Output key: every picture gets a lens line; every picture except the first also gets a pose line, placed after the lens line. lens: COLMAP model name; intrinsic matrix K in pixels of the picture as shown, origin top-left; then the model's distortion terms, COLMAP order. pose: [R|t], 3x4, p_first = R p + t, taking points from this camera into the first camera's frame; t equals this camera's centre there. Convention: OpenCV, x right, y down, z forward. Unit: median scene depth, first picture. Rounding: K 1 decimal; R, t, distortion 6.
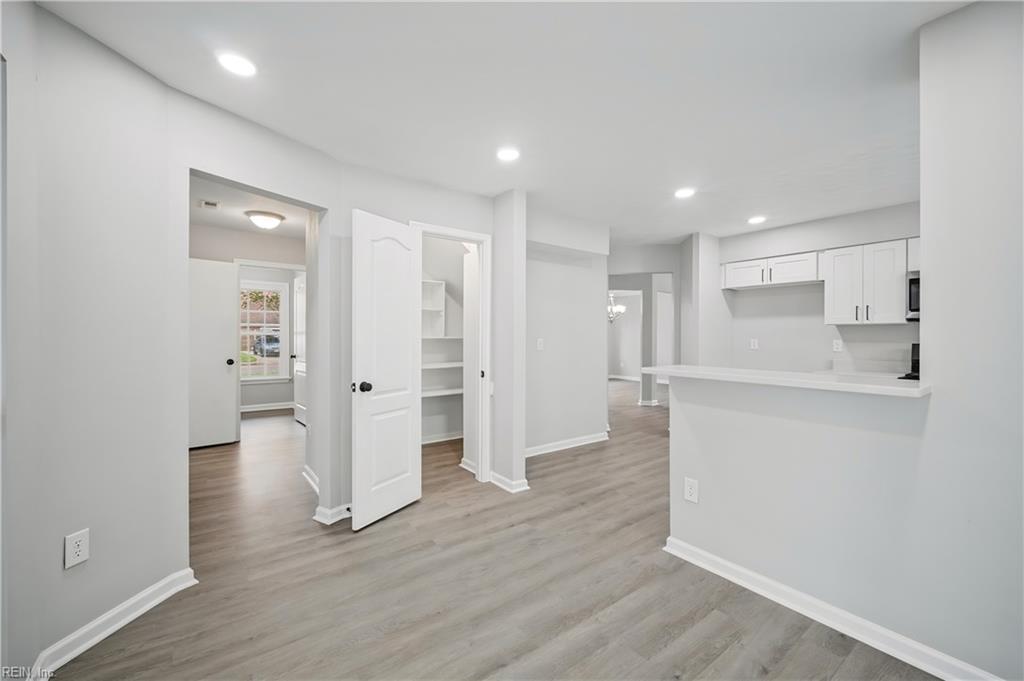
lens RADIAL K [[406.4, 0, 508.8], [0, 406.4, 338.9], [0, 0, 1]] dist [0.002668, 0.000431]
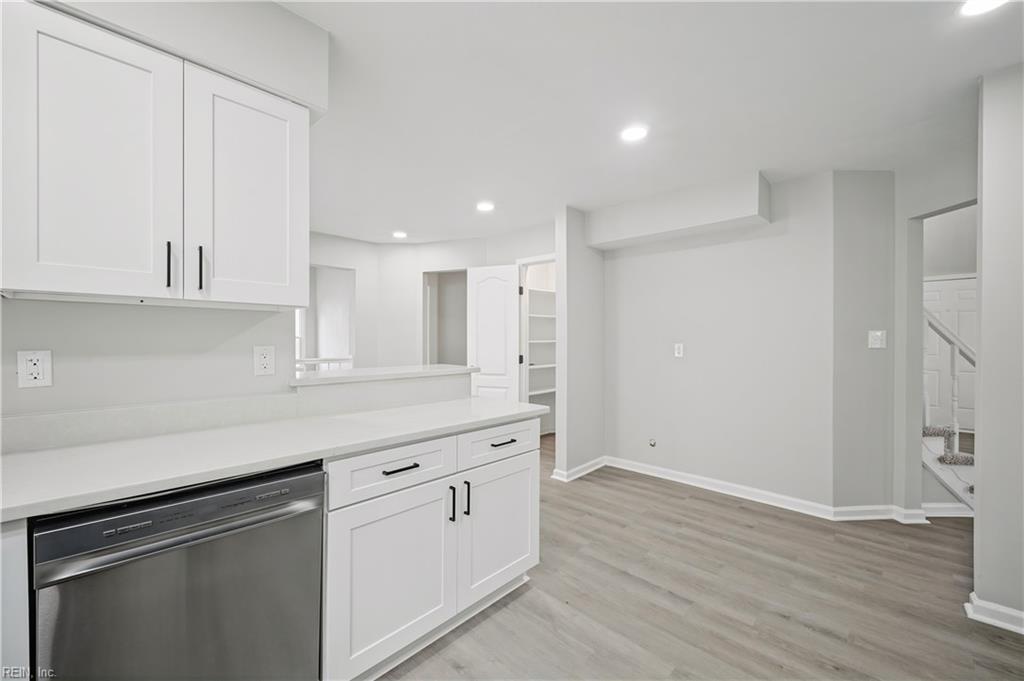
lens RADIAL K [[406.4, 0, 509.8], [0, 406.4, 340.6], [0, 0, 1]] dist [0.002668, 0.000431]
pose [[0.170179, 0.005736, -0.985397, 0.984401], [-0.006398, 0.999968, 0.004716, -0.007182], [0.985392, 0.005502, 0.170210, 0.610757]]
